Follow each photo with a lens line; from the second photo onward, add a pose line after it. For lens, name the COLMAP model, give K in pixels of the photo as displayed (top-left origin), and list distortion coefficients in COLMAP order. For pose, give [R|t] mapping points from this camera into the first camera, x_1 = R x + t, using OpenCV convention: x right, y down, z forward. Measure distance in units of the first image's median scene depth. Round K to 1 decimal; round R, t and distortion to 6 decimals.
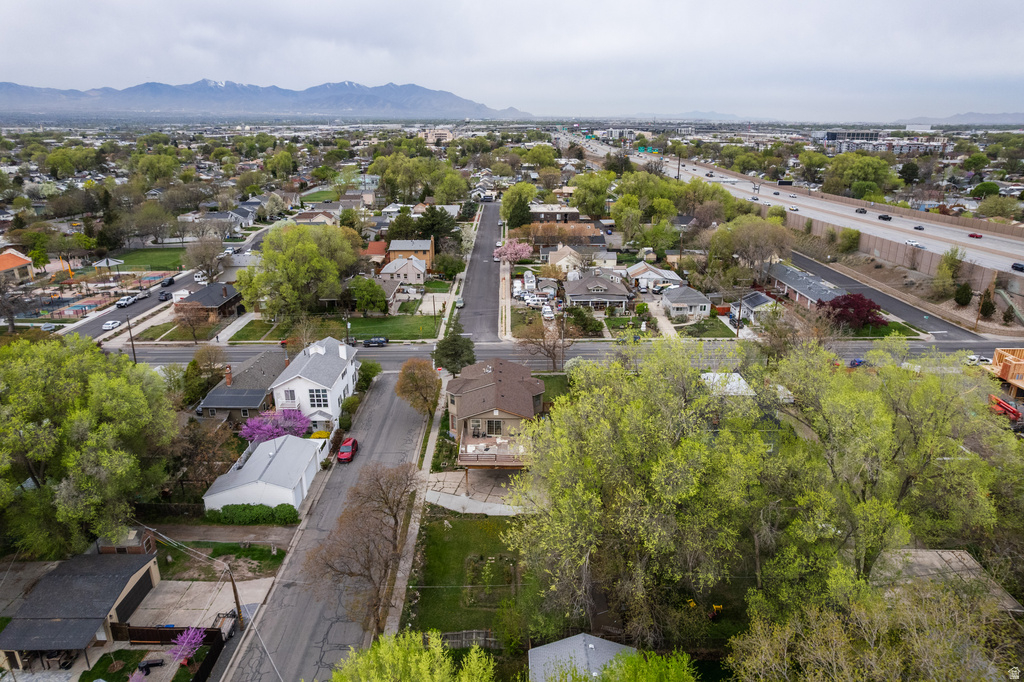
lens RADIAL K [[656.9, 0, 510.6], [0, 656.9, 338.2], [0, 0, 1]] dist [-0.081922, 0.072865]
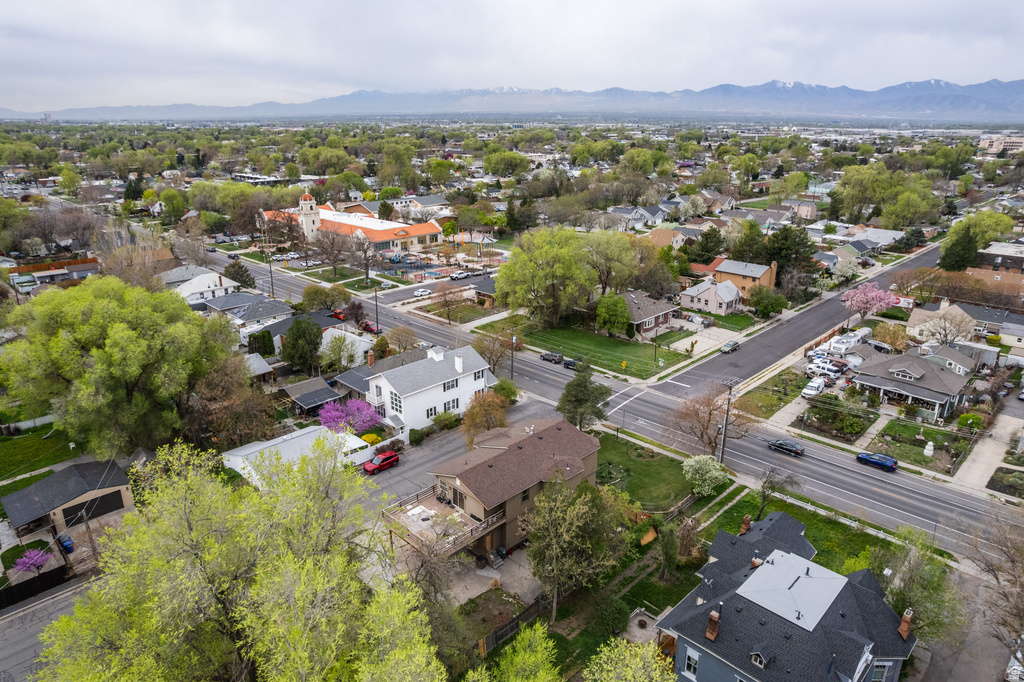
lens RADIAL K [[656.9, 0, 510.6], [0, 656.9, 338.2], [0, 0, 1]] dist [-0.081922, 0.072865]
pose [[0.710616, 0.227769, -0.665693, 0.288715], [-0.228477, 0.969578, 0.087849, -0.079655], [0.665450, 0.089668, 0.741037, 0.240273]]
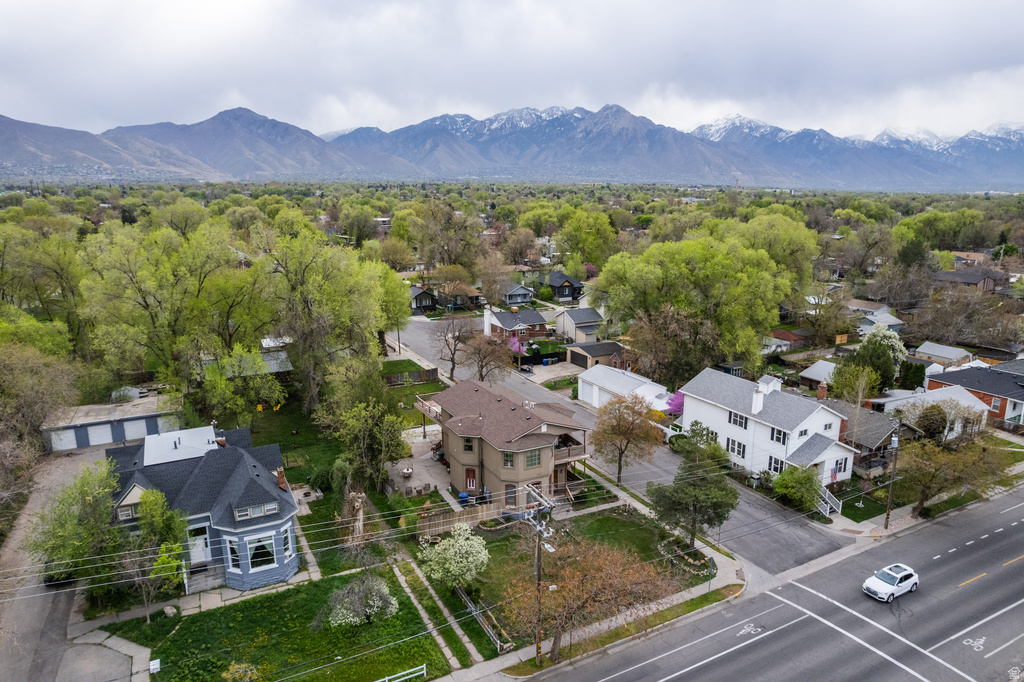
lens RADIAL K [[656.9, 0, 510.6], [0, 656.9, 338.2], [0, 0, 1]] dist [-0.081922, 0.072865]
pose [[-0.884443, 0.103890, -0.454937, 0.193357], [-0.147420, 0.862773, 0.483621, -0.229487], [0.442751, 0.494802, -0.747758, 0.946123]]
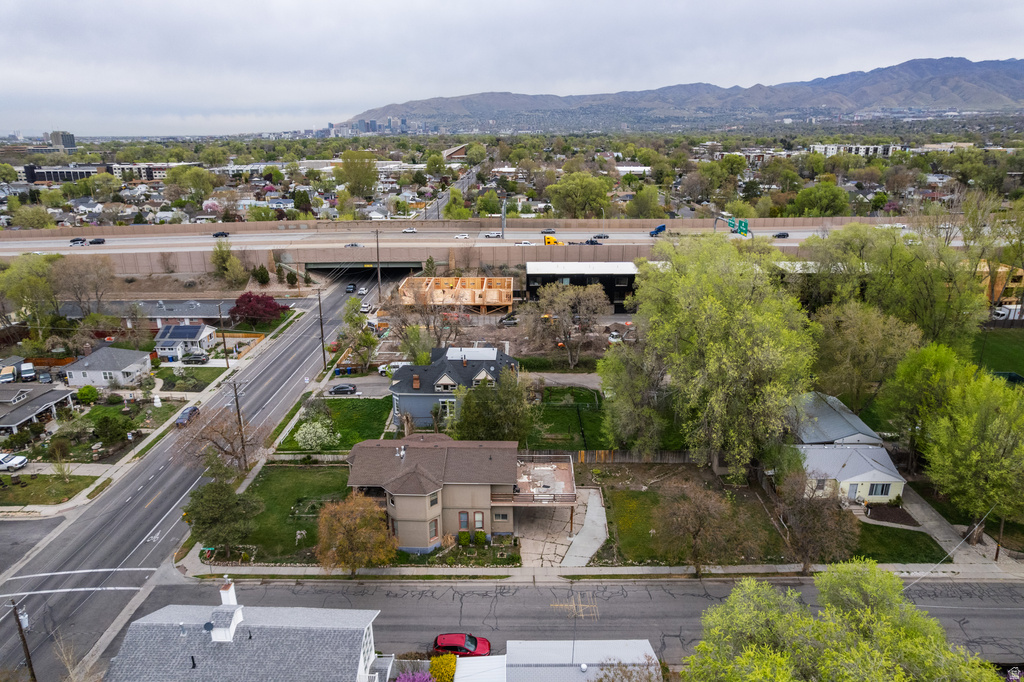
lens RADIAL K [[656.9, 0, 510.6], [0, 656.9, 338.2], [0, 0, 1]] dist [-0.081922, 0.072865]
pose [[0.019905, -0.304690, 0.952244, -0.450236], [0.322339, 0.903531, 0.282365, -0.154027], [-0.946415, 0.301325, 0.116199, 0.477248]]
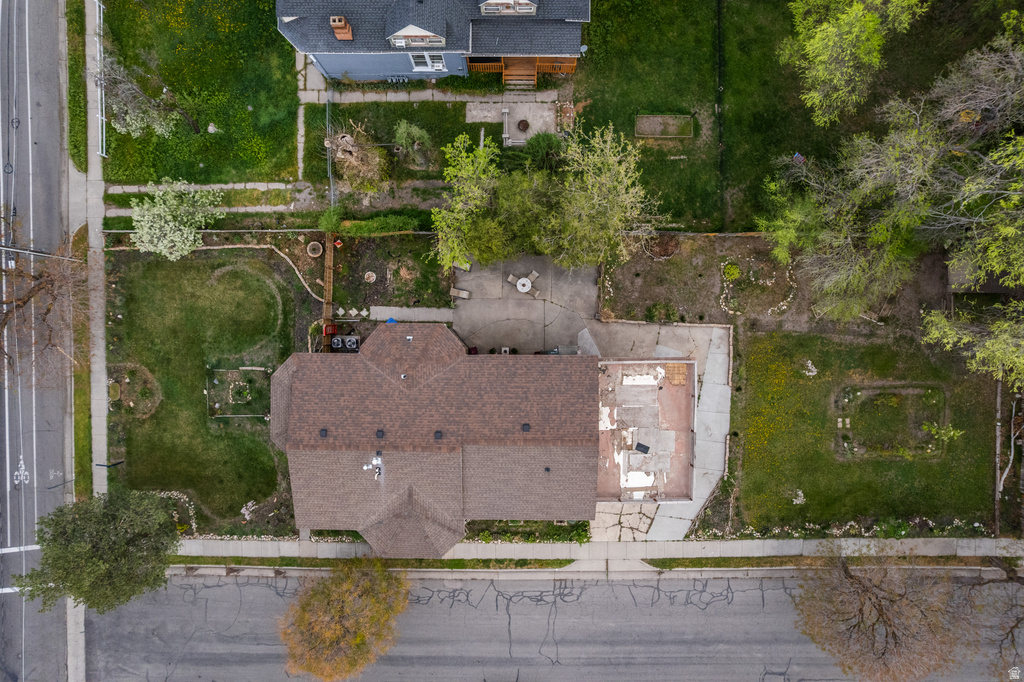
lens RADIAL K [[656.9, 0, 510.6], [0, 656.9, 338.2], [0, 0, 1]] dist [-0.081922, 0.072865]
pose [[0.004133, -0.999778, -0.020642, 0.032360], [0.329804, -0.018124, 0.943875, -0.183995], [-0.944040, -0.010708, 0.329656, 0.504627]]
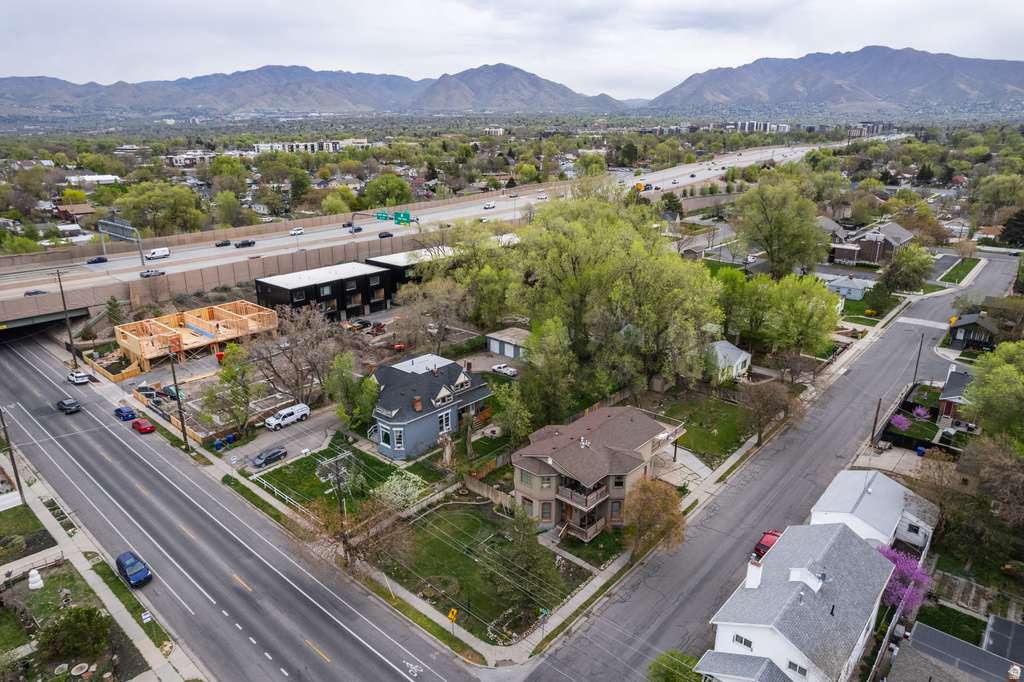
lens RADIAL K [[656.9, 0, 510.6], [0, 656.9, 338.2], [0, 0, 1]] dist [-0.081922, 0.072865]
pose [[-0.748654, -0.202502, 0.631277, -0.273509], [0.211926, 0.829145, 0.517306, -0.299272], [-0.628176, 0.521067, -0.577827, 0.910307]]
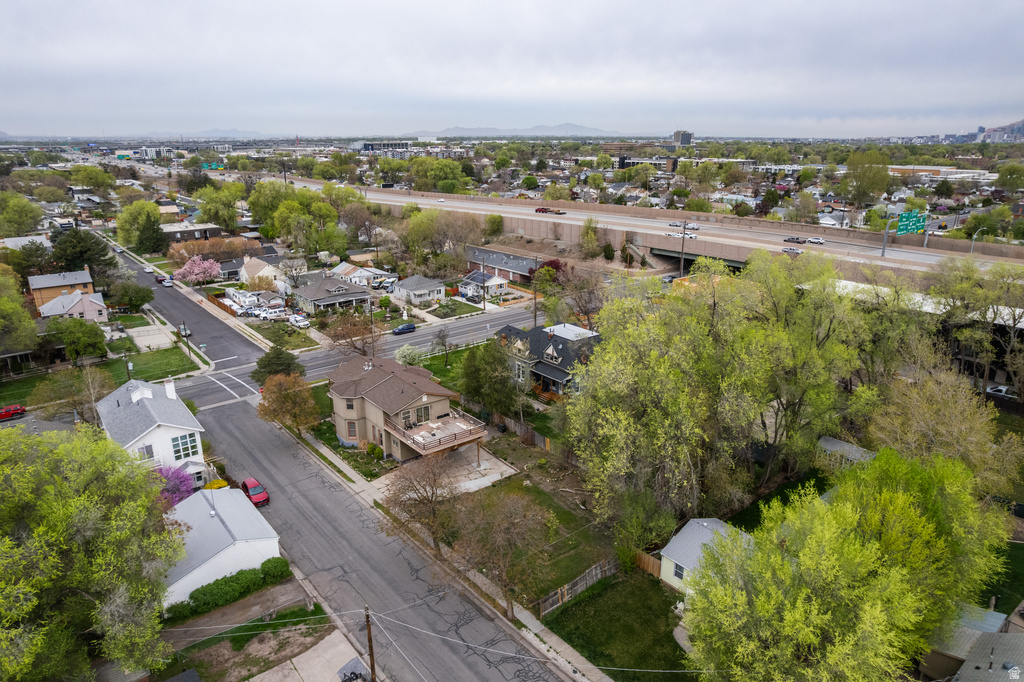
lens RADIAL K [[656.9, 0, 510.6], [0, 656.9, 338.2], [0, 0, 1]] dist [-0.081922, 0.072865]
pose [[0.781465, -0.187674, 0.595056, -0.271060], [0.201456, 0.978507, 0.044045, 0.004890], [-0.590533, 0.085458, 0.802476, 0.073951]]
